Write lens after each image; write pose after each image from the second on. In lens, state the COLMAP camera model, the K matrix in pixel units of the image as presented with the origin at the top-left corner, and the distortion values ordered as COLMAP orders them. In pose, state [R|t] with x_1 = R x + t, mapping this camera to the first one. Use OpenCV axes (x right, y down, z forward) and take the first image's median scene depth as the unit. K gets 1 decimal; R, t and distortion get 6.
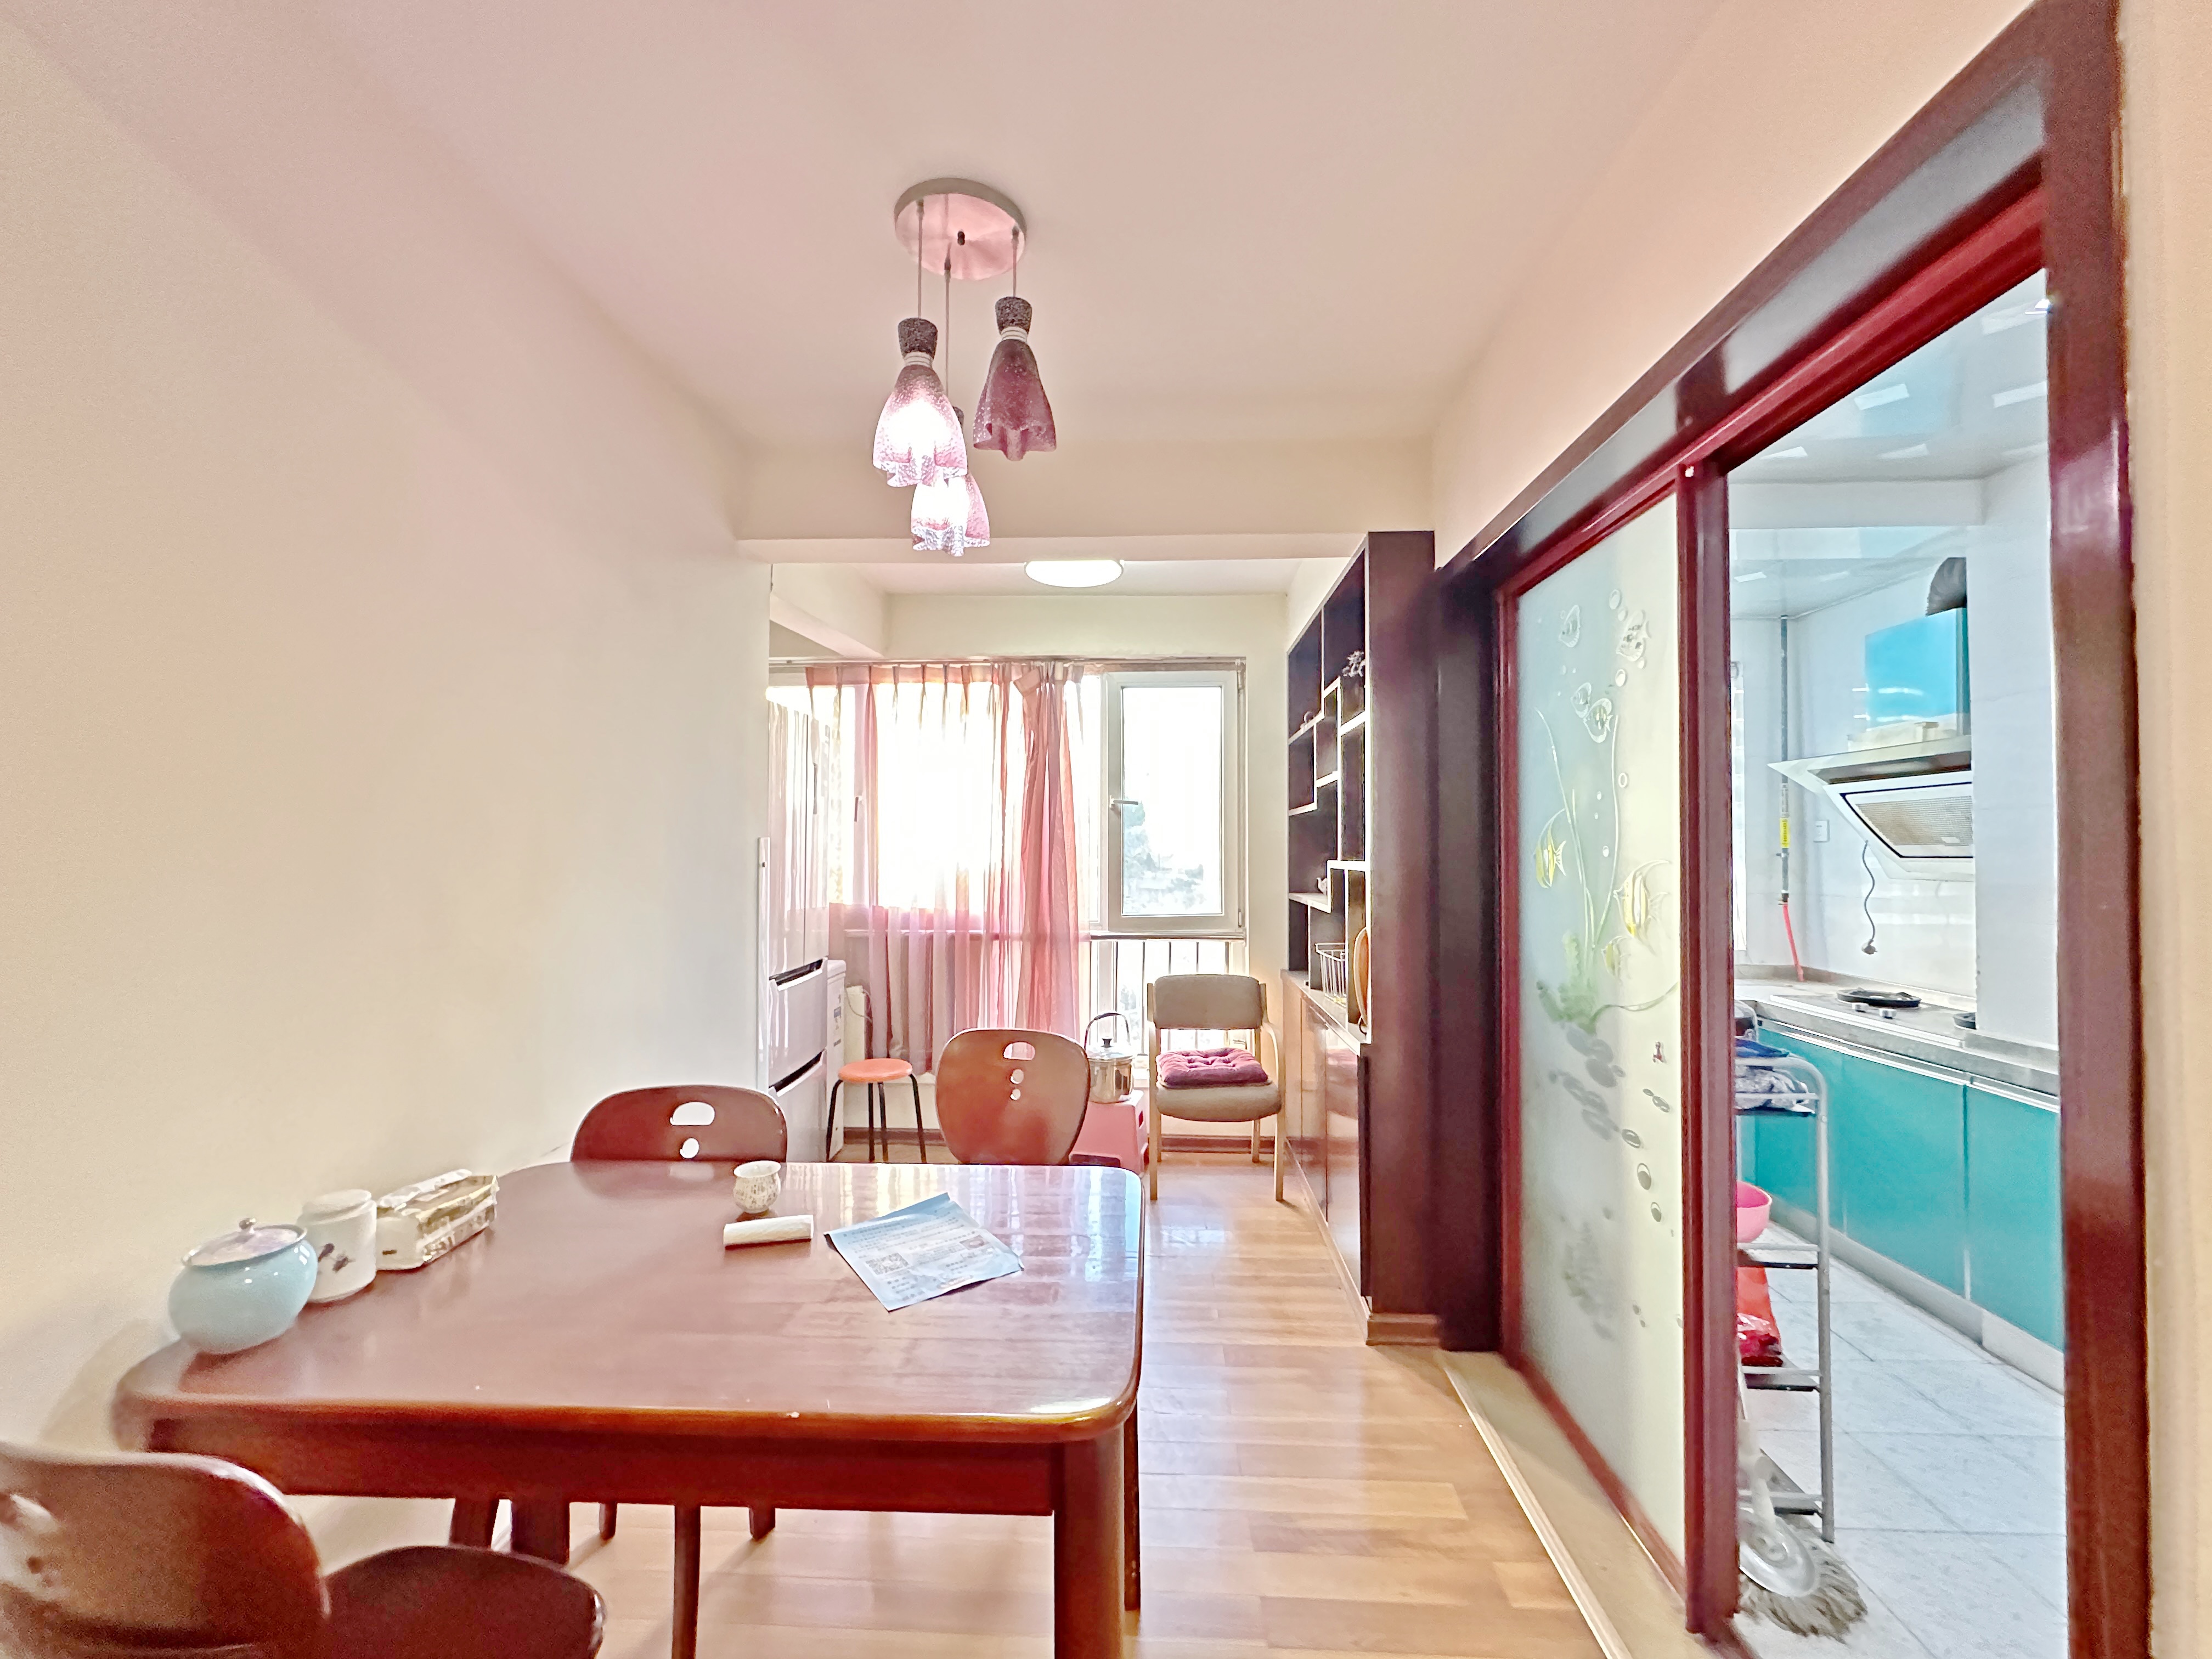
lens RADIAL K [[882.2, 0, 1115.5], [0, 882.2, 834.3], [0, 0, 1]] dist [0.000078, -0.000534]
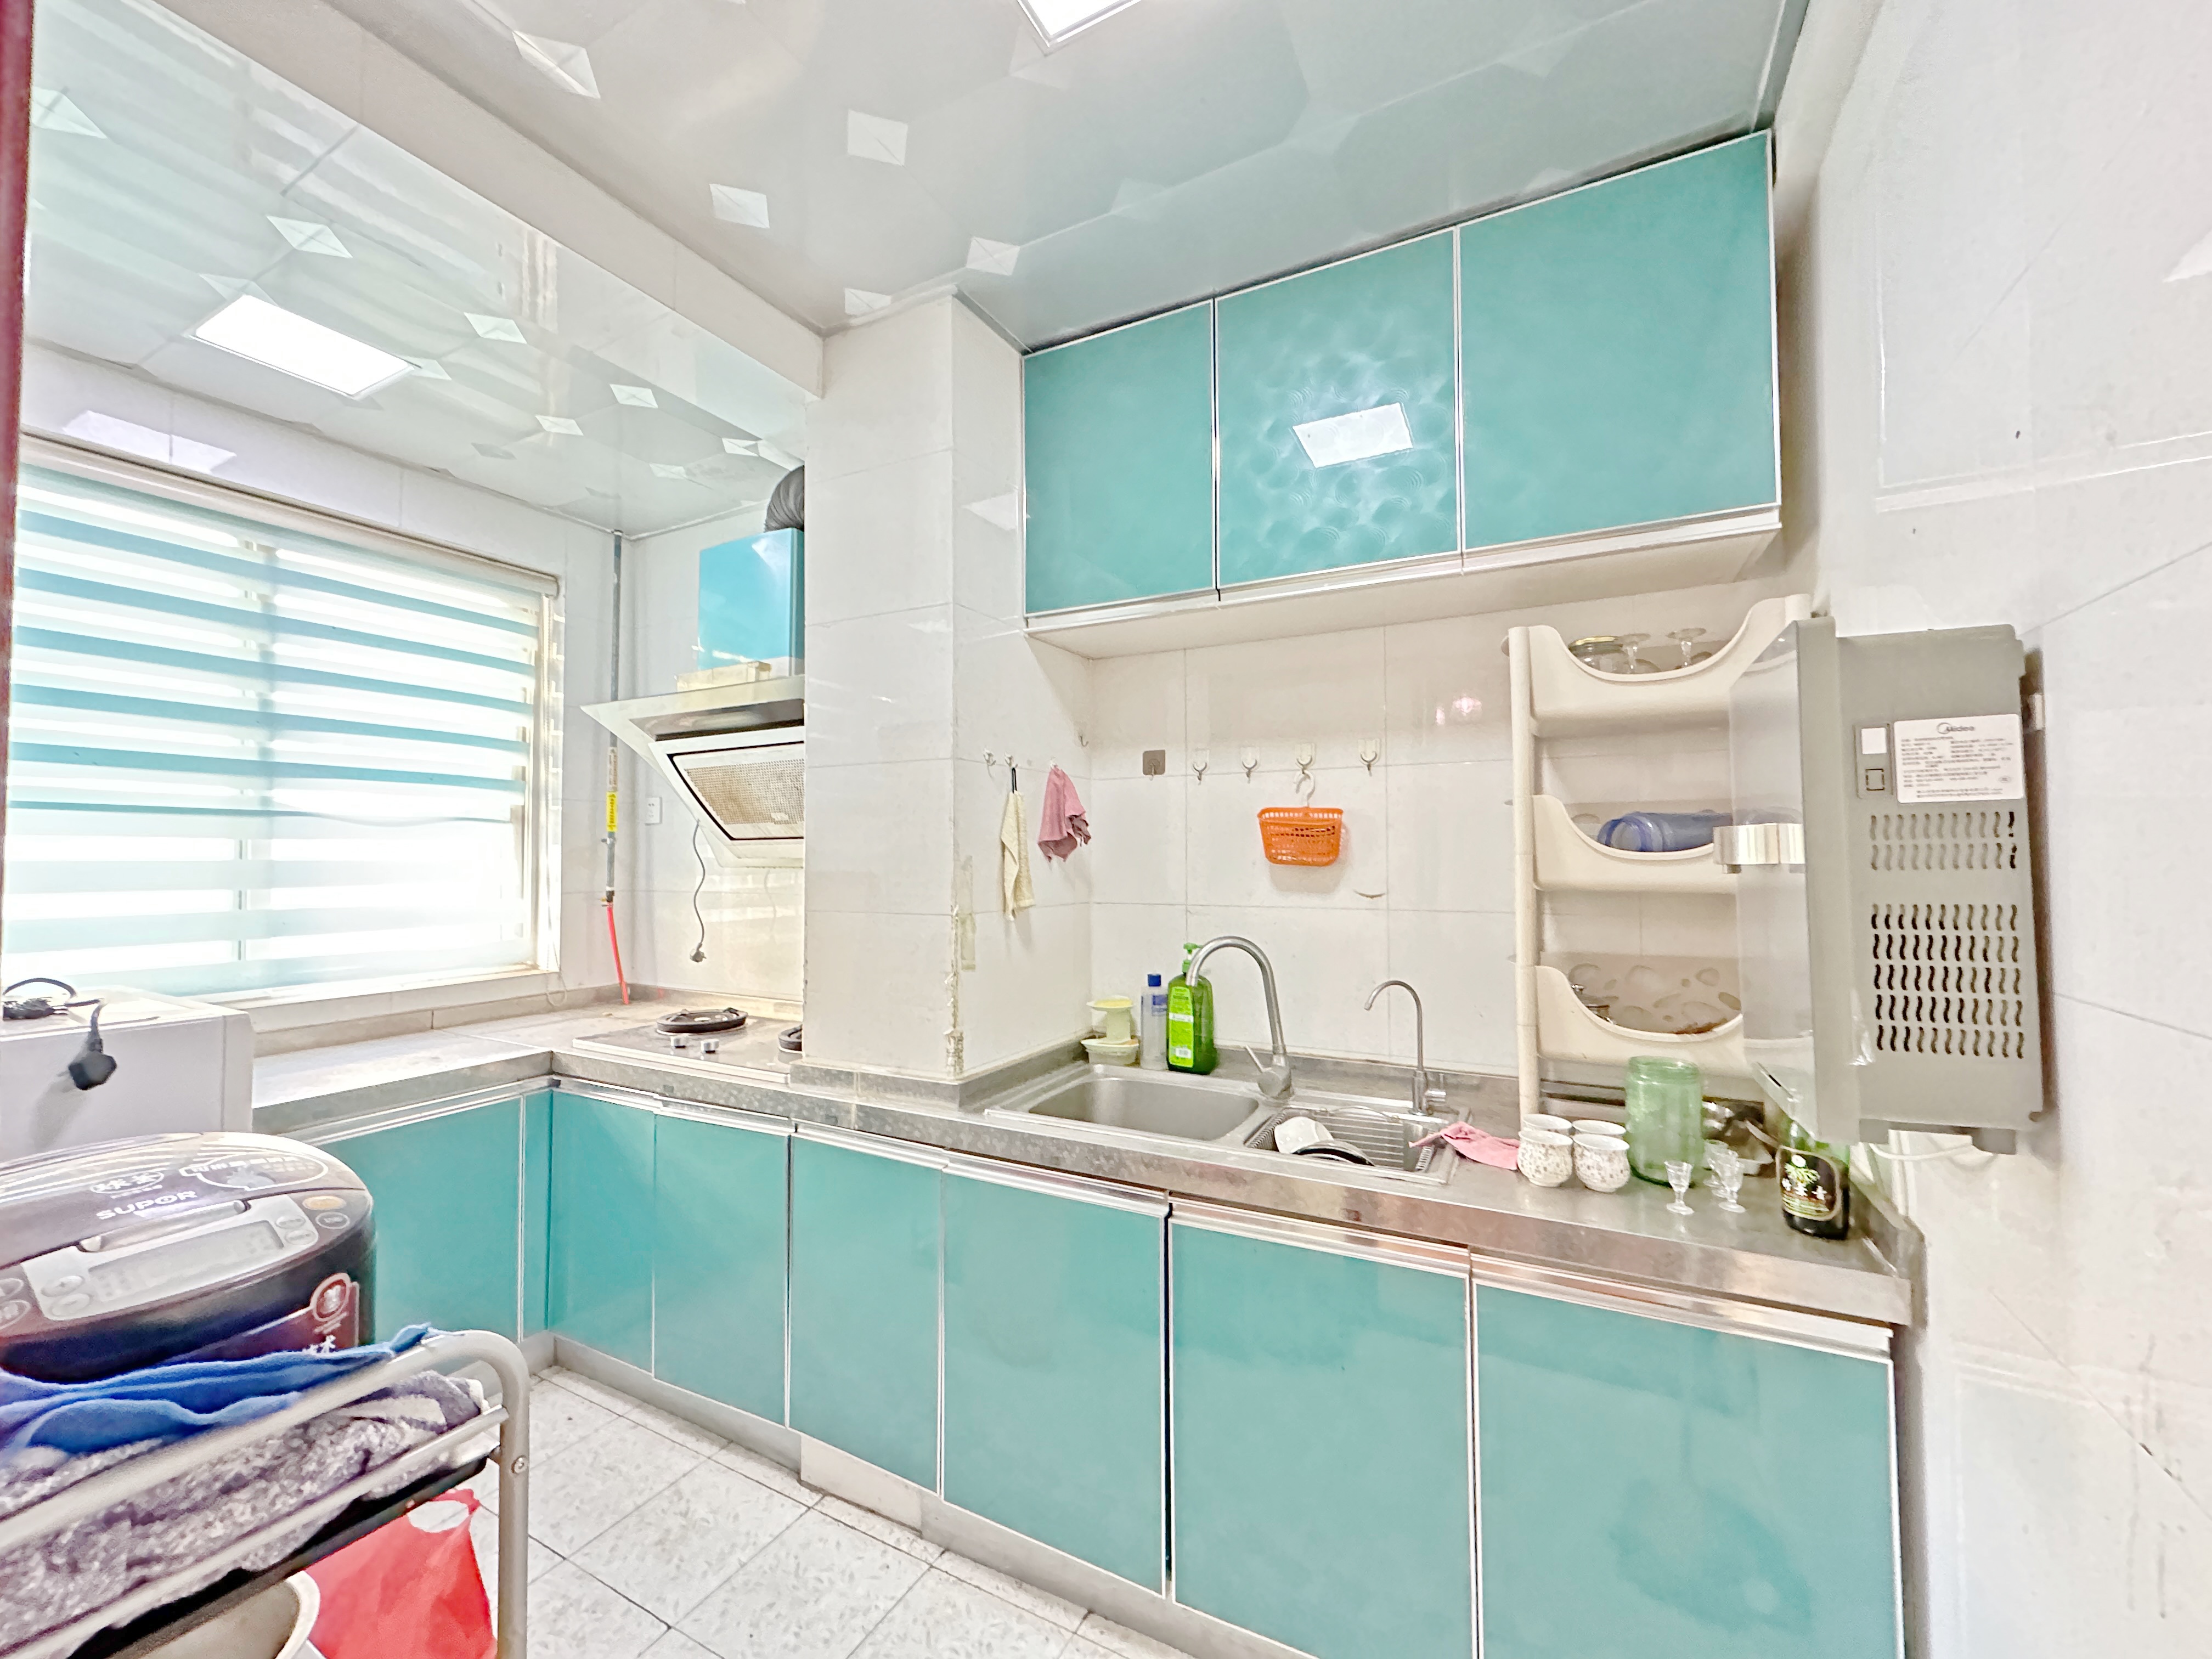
lens RADIAL K [[882.2, 0, 1115.0], [0, 882.2, 830.8], [0, 0, 1]] dist [0.000078, -0.000534]
pose [[0.432188, 0.021711, 0.901522, 0.326510], [-0.015225, 0.999743, -0.016777, 0.026884], [-0.901655, -0.006475, 0.432408, 0.348269]]
